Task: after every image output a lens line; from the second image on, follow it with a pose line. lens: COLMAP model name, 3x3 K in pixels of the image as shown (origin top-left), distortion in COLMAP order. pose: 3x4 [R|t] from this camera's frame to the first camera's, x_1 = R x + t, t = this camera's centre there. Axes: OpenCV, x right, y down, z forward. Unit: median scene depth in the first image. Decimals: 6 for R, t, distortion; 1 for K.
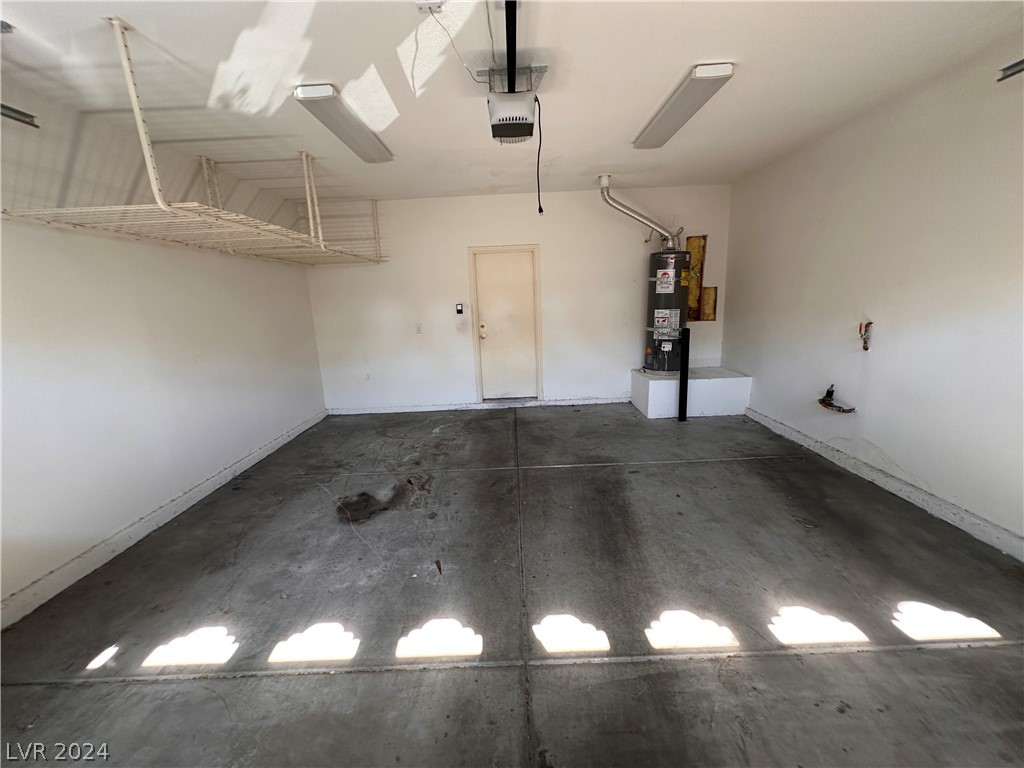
lens RADIAL K [[411.9, 0, 510.6], [0, 411.9, 381.0], [0, 0, 1]] dist [-0.003949, 0.001066]
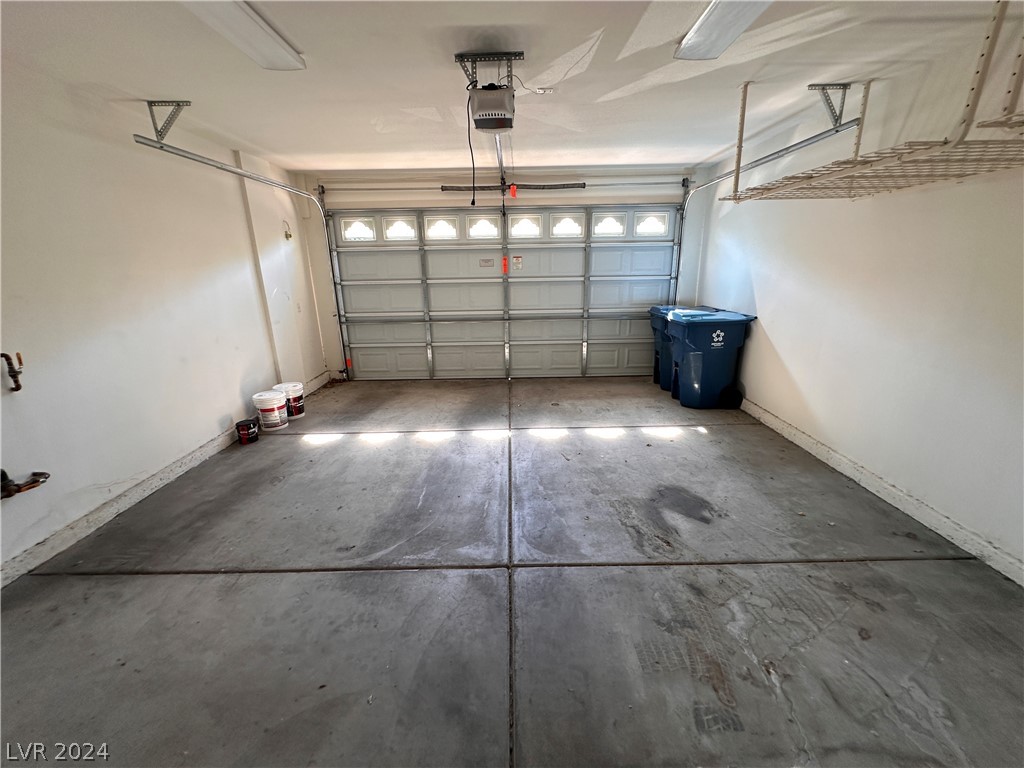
lens RADIAL K [[411.9, 0, 509.4], [0, 411.9, 389.3], [0, 0, 1]] dist [-0.003949, 0.001066]
pose [[-0.998159, 0.058203, 0.017048, -0.007376], [0.059222, 0.874785, 0.480878, -0.366209], [0.013076, 0.481002, -0.876622, 1.621874]]
